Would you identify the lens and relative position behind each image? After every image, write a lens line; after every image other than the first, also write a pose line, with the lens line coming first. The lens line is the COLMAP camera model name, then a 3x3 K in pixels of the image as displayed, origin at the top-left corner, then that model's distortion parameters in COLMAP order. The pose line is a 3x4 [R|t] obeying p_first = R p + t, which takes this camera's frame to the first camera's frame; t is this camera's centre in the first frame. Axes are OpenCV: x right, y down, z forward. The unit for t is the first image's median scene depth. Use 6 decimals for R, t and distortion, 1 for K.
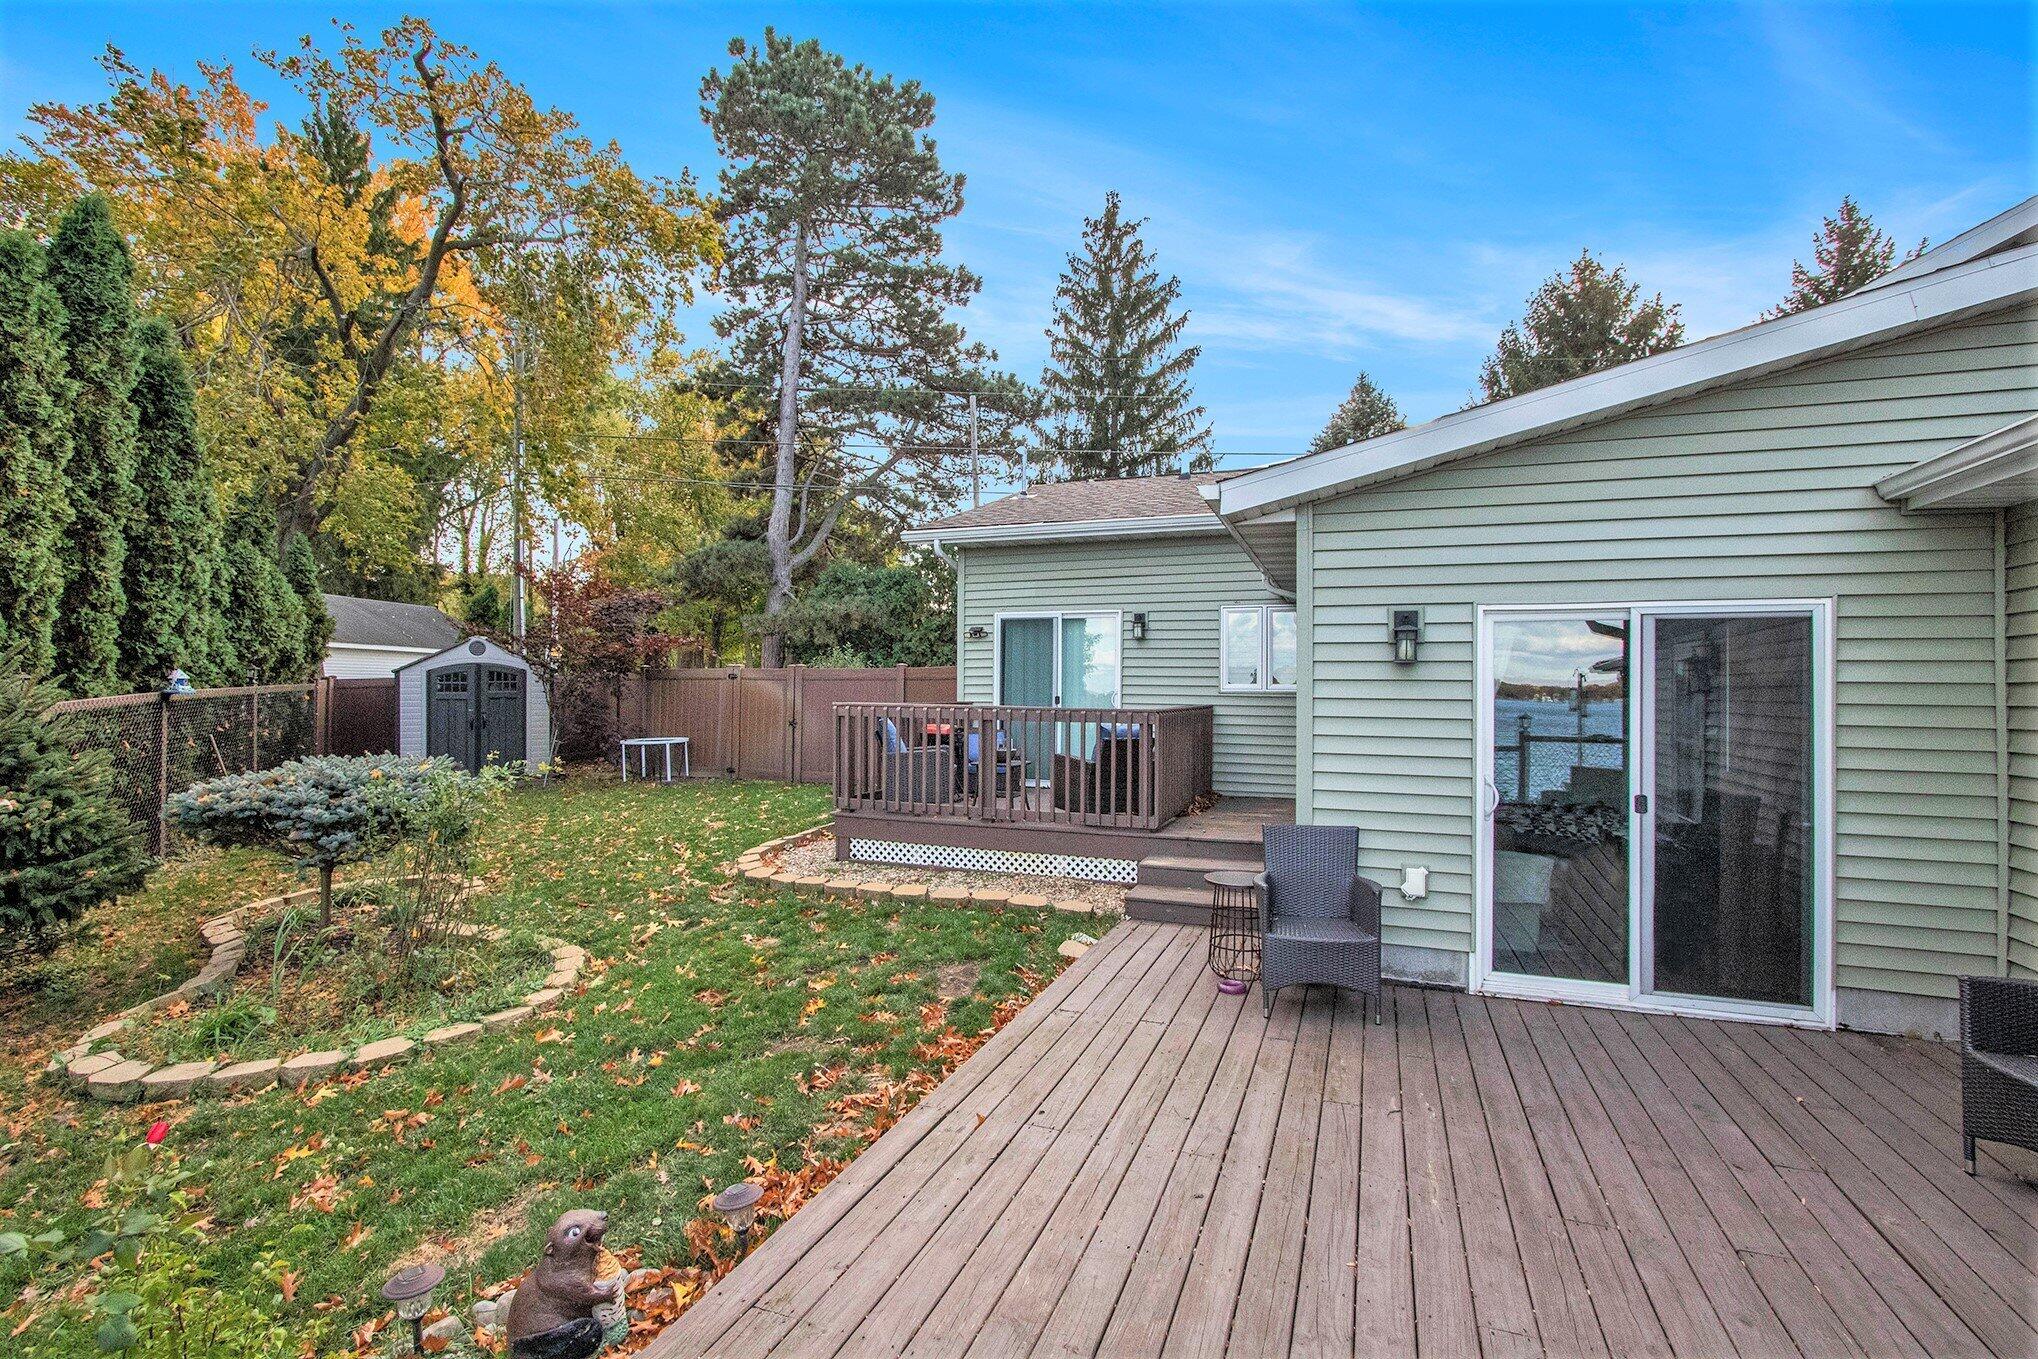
lens RADIAL K [[936.1, 0, 1007.3], [0, 936.1, 683.0], [0, 0, 1]] dist [-0.022140, 0.005455]
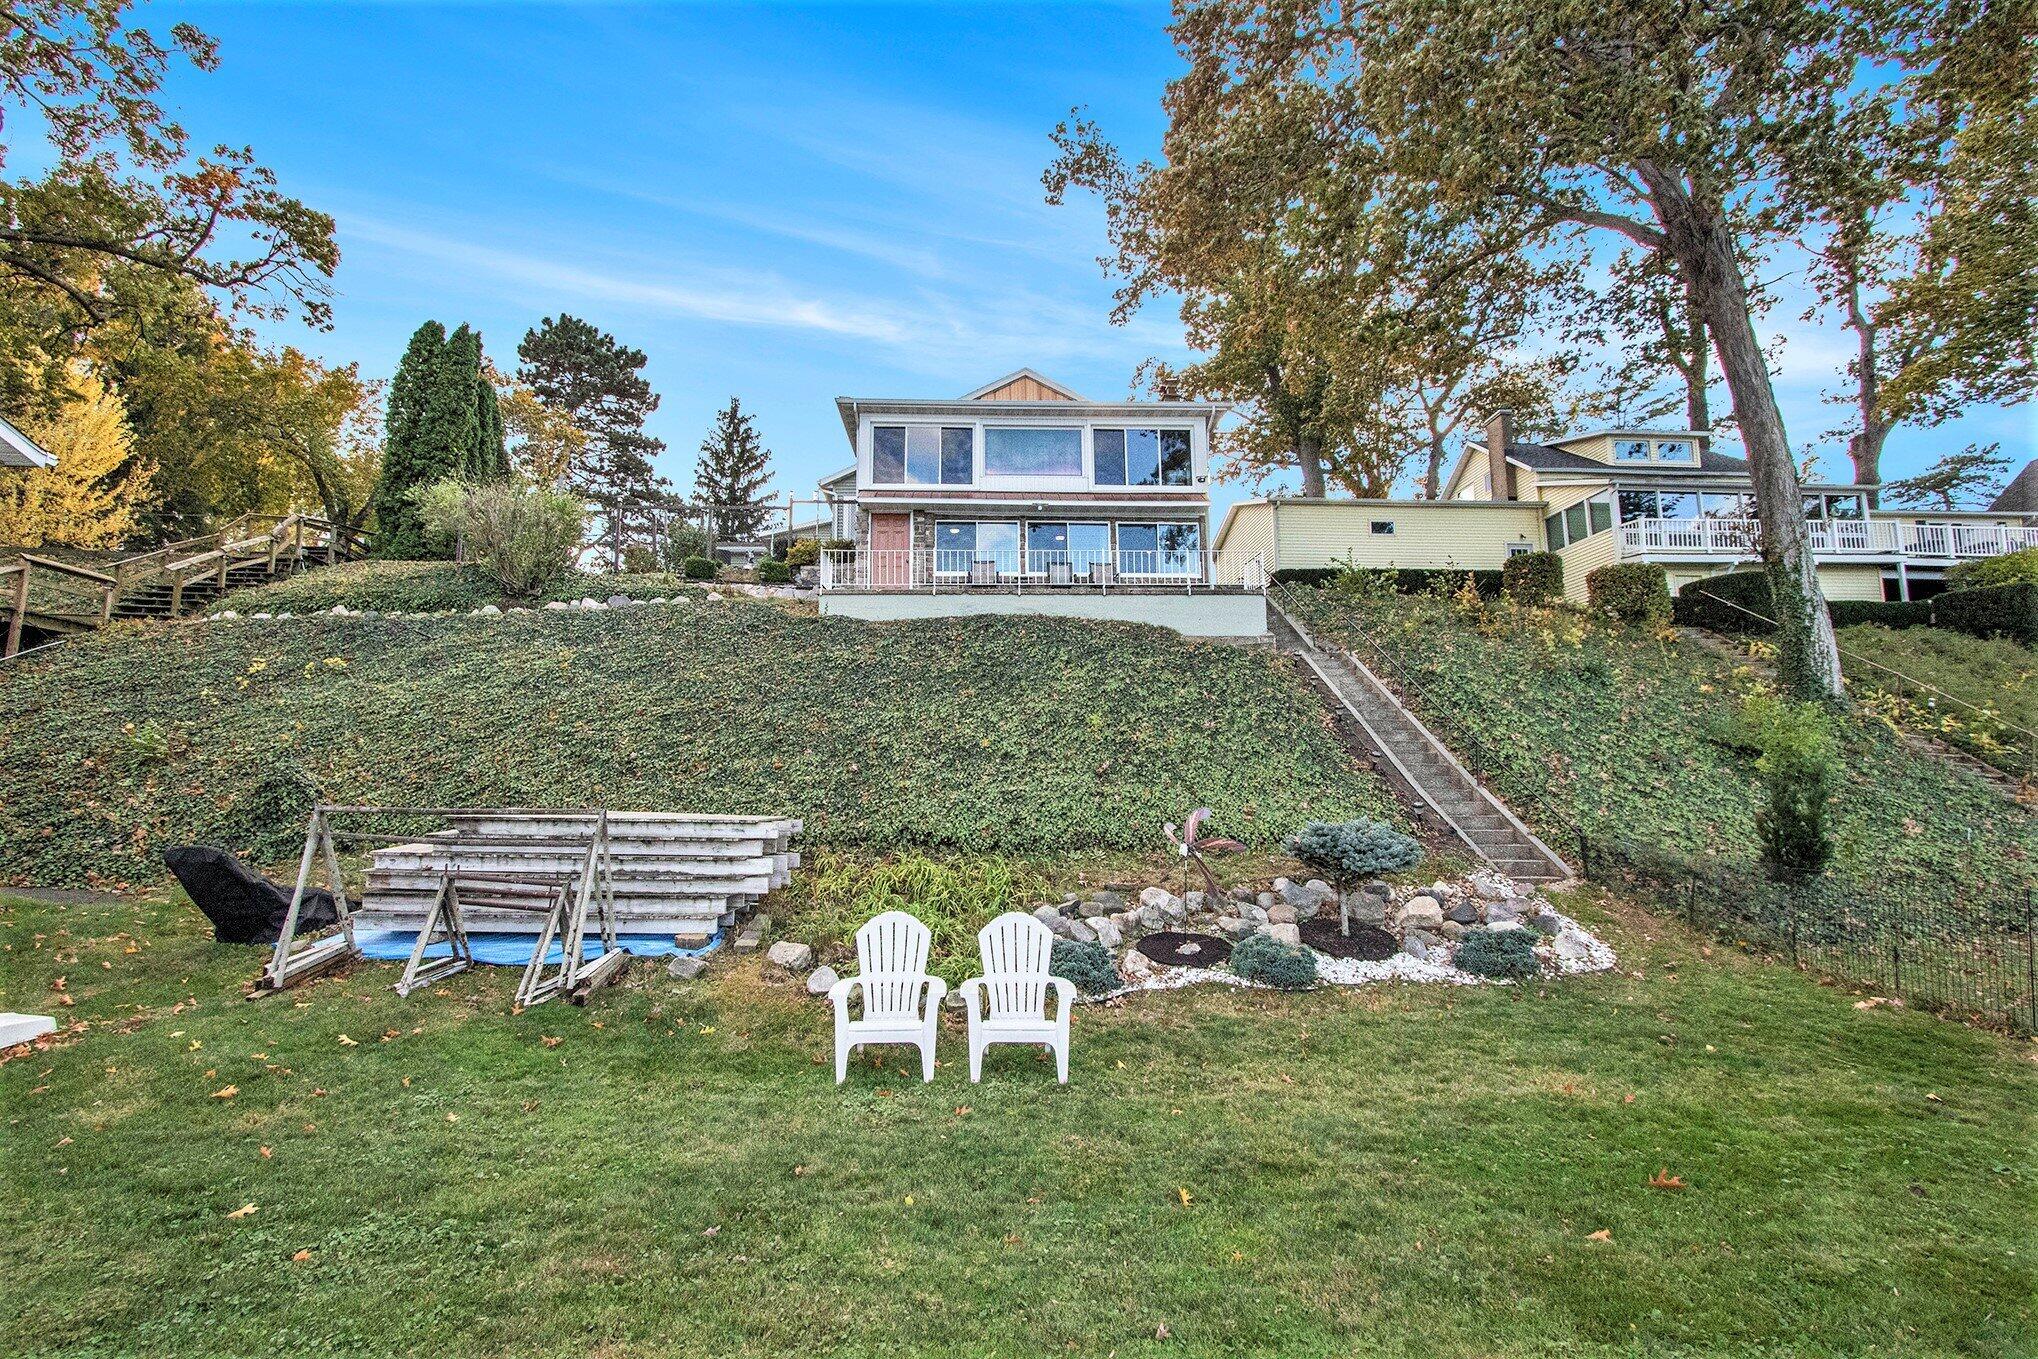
lens RADIAL K [[936.1, 0, 1007.3], [0, 936.1, 683.0], [0, 0, 1]] dist [-0.022140, 0.005455]
pose [[0.915463, 0.039312, 0.400478, -0.126769], [0.008628, 0.993070, -0.117205, 0.276635], [-0.402310, 0.110752, 0.908780, -0.941206]]
